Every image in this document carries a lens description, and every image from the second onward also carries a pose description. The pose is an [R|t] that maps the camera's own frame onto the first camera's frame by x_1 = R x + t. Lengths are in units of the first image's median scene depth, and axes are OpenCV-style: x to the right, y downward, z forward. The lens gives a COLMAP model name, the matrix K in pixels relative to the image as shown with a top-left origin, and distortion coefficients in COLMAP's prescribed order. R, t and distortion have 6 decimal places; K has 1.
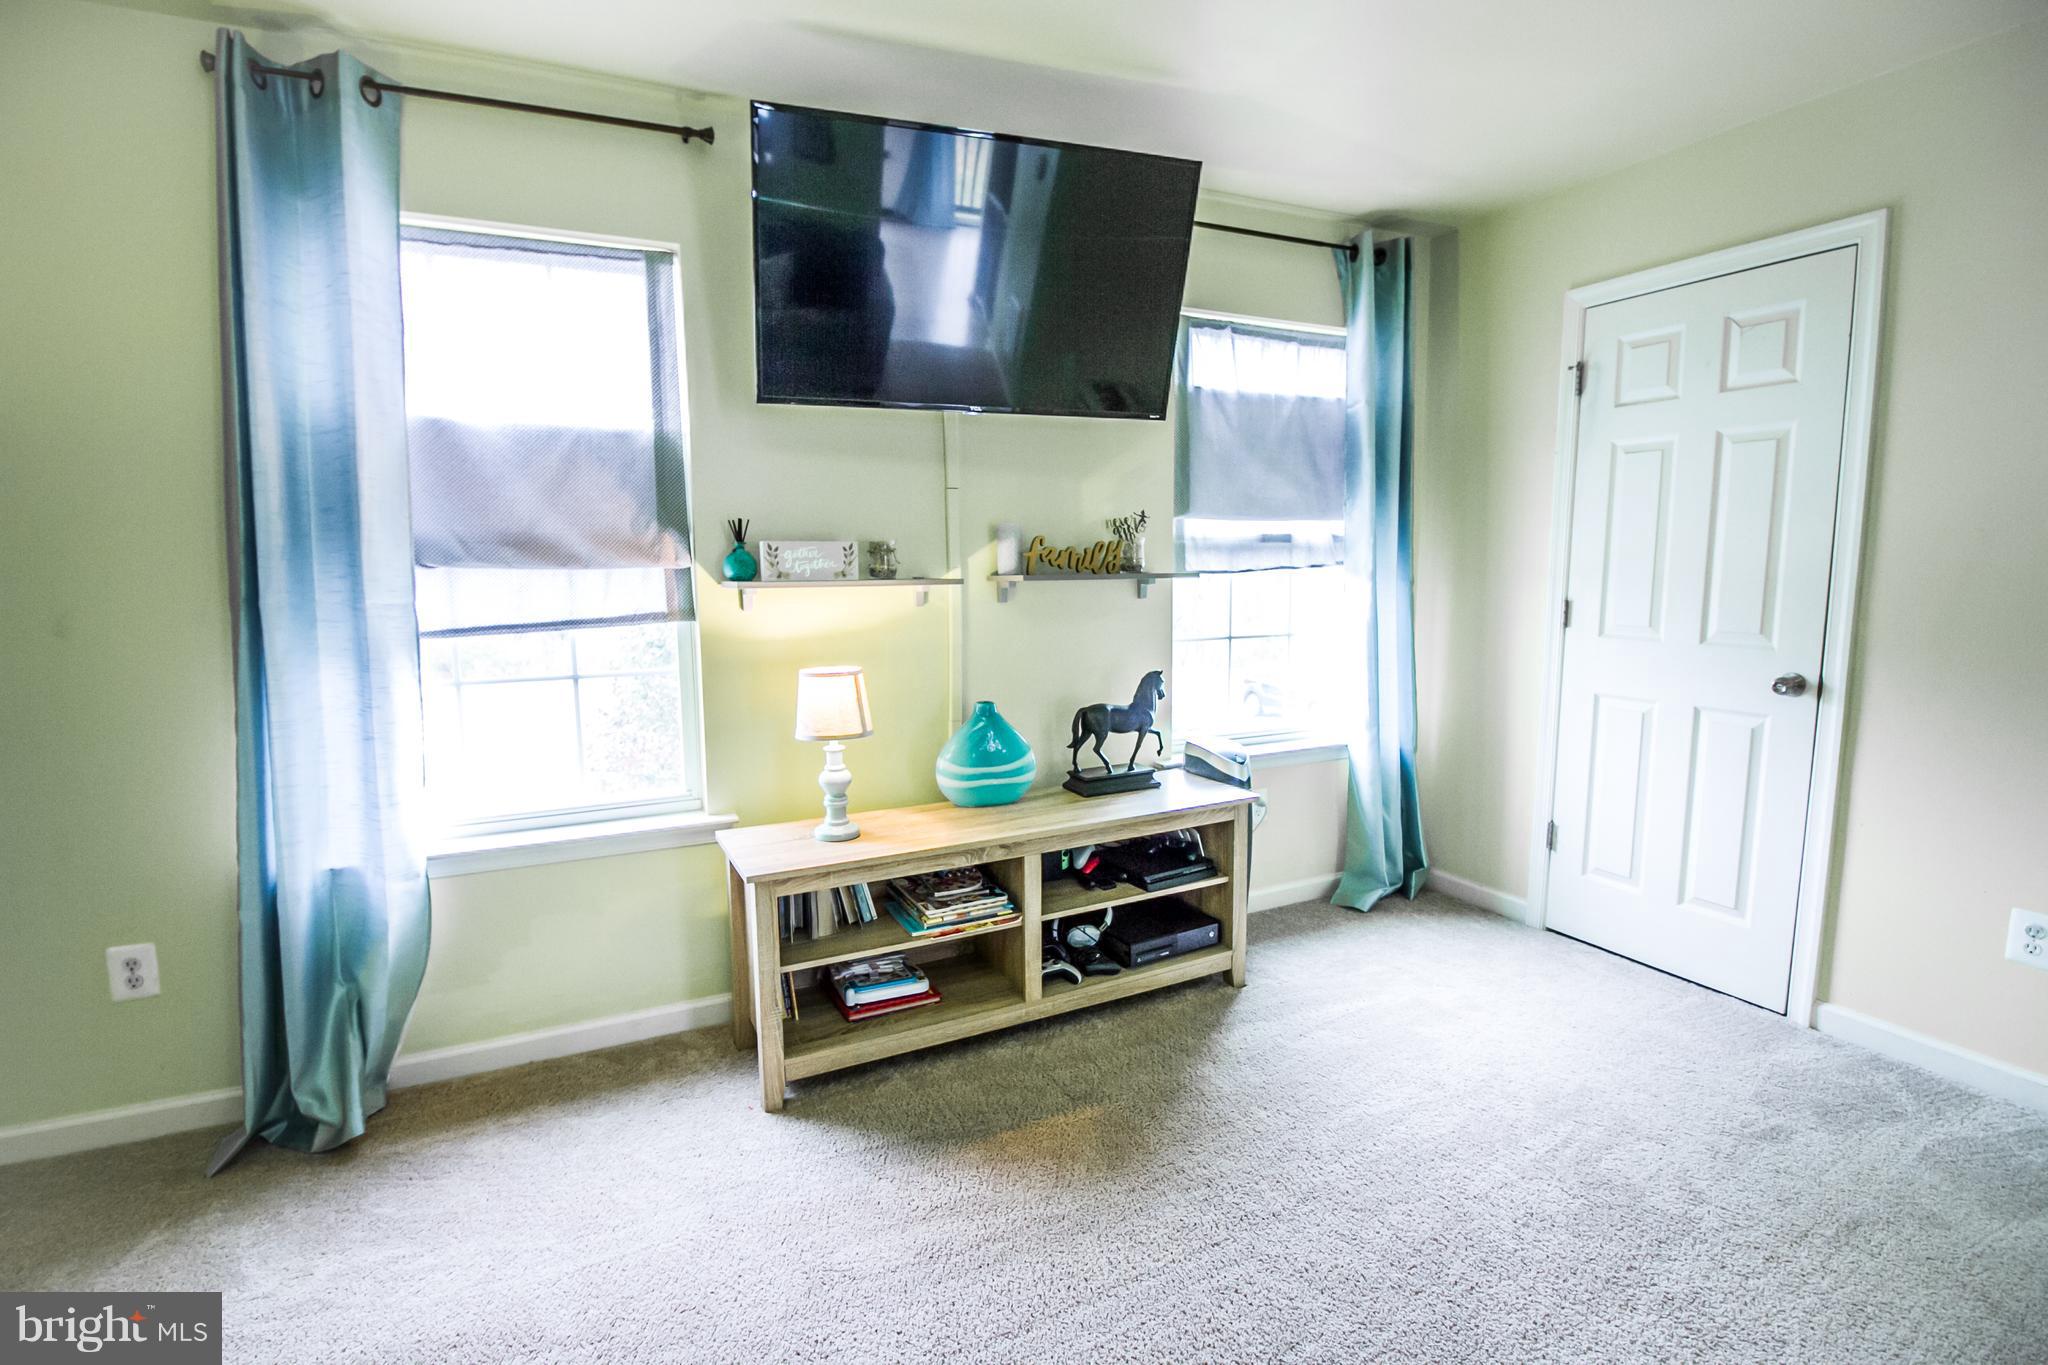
lens RADIAL K [[952.2, 0, 1004.1], [0, 952.2, 675.6], [0, 0, 1]] dist [-0.012838, -0.007343]
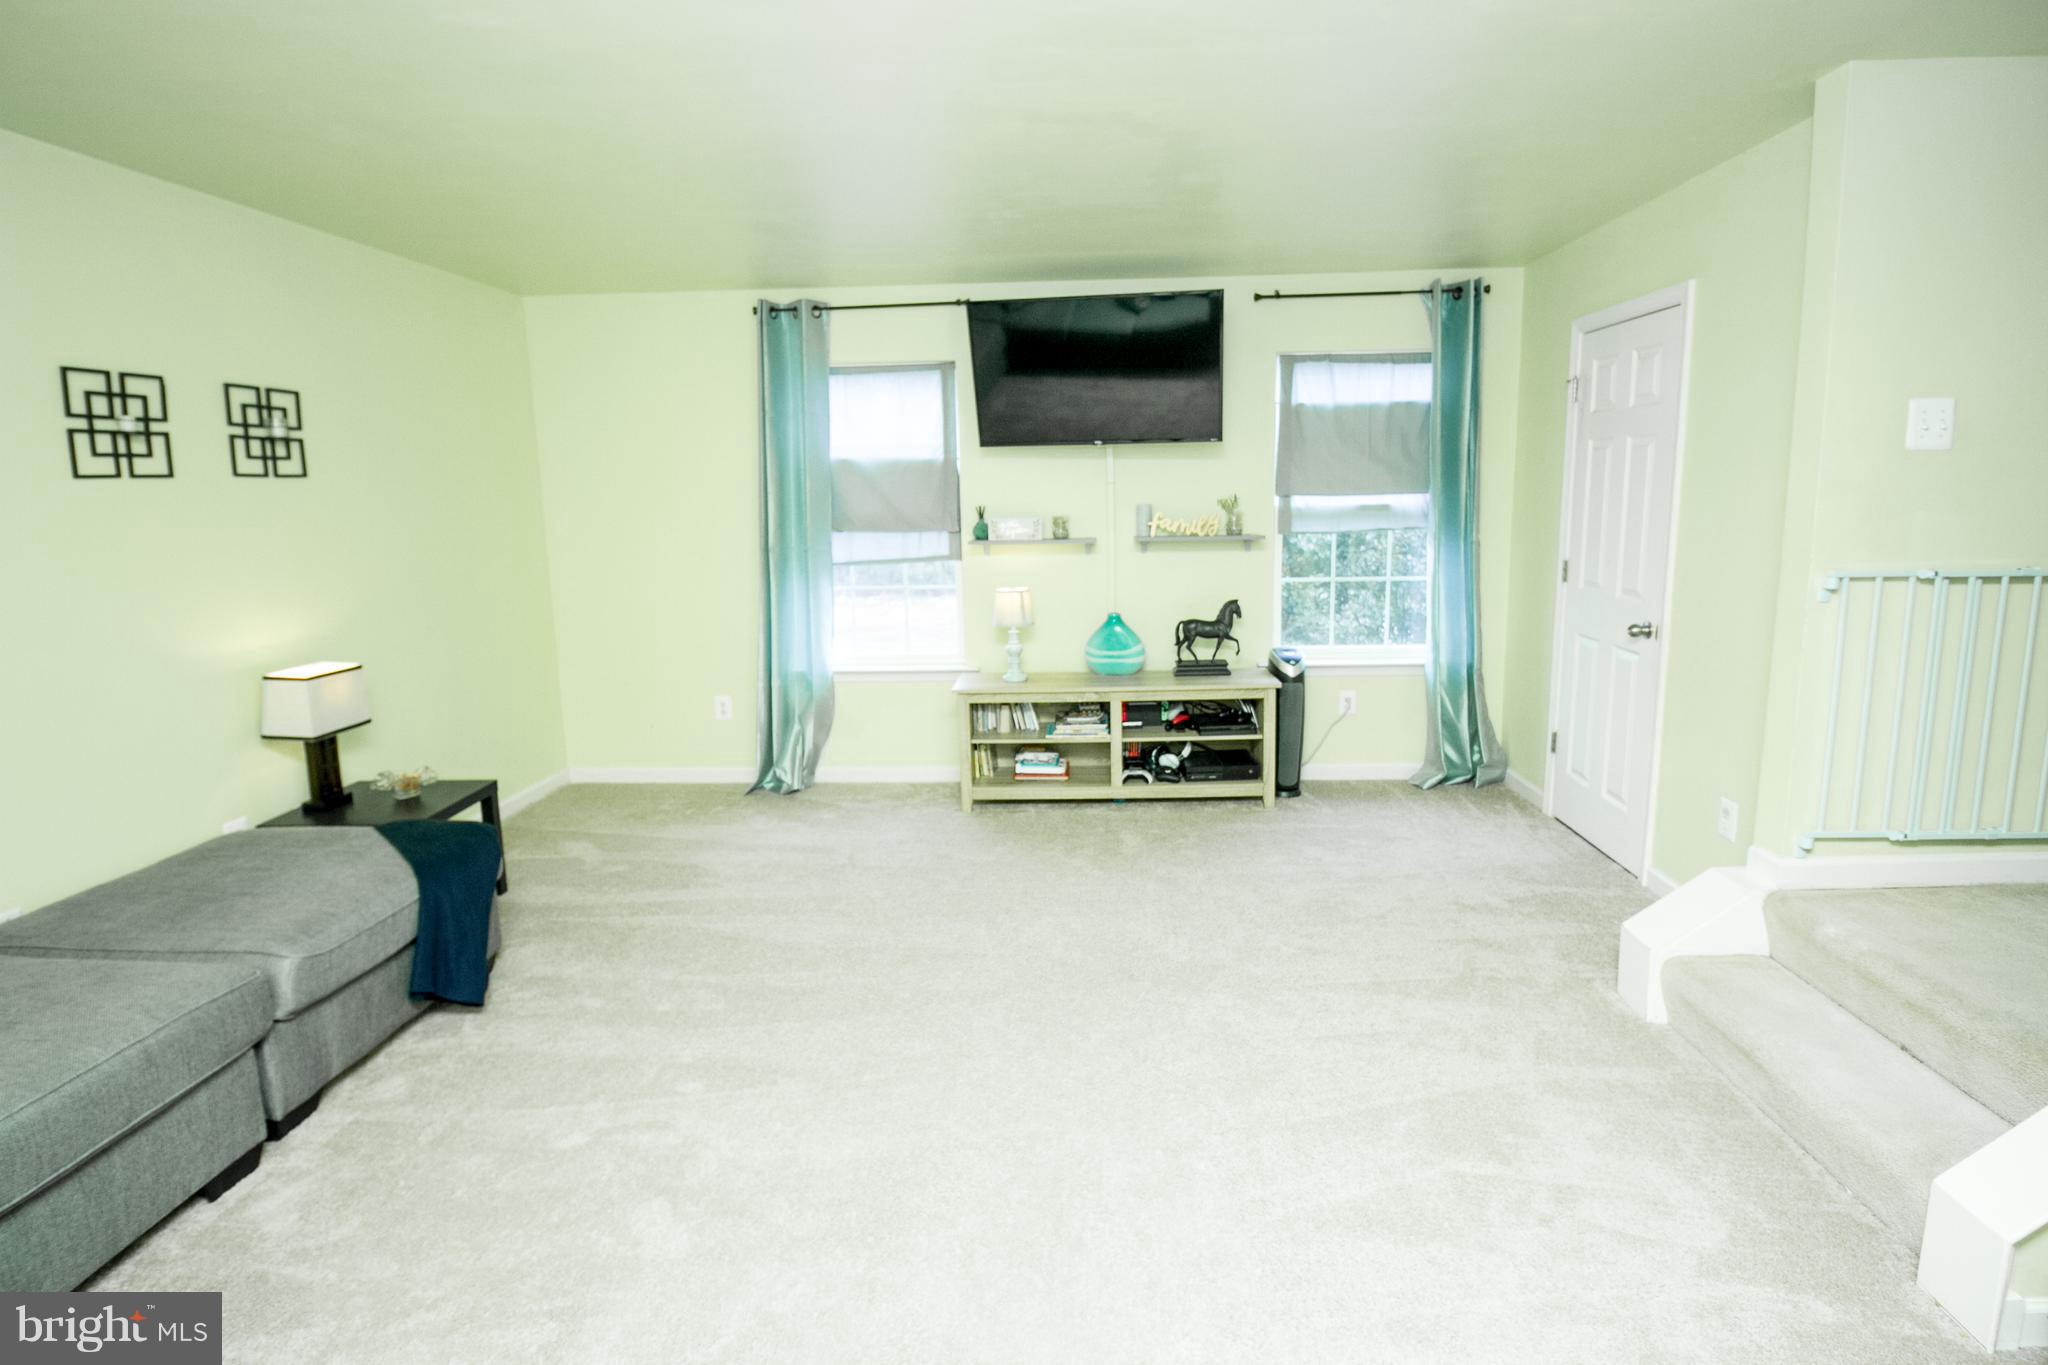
lens RADIAL K [[952.2, 0, 1017.7], [0, 952.2, 657.9], [0, 0, 1]] dist [-0.012838, -0.007343]
pose [[0.880193, 0.073757, -0.468850, 0.664660], [-0.047317, 0.996566, 0.067943, 0.000360], [0.472252, -0.037618, 0.880661, -0.599091]]
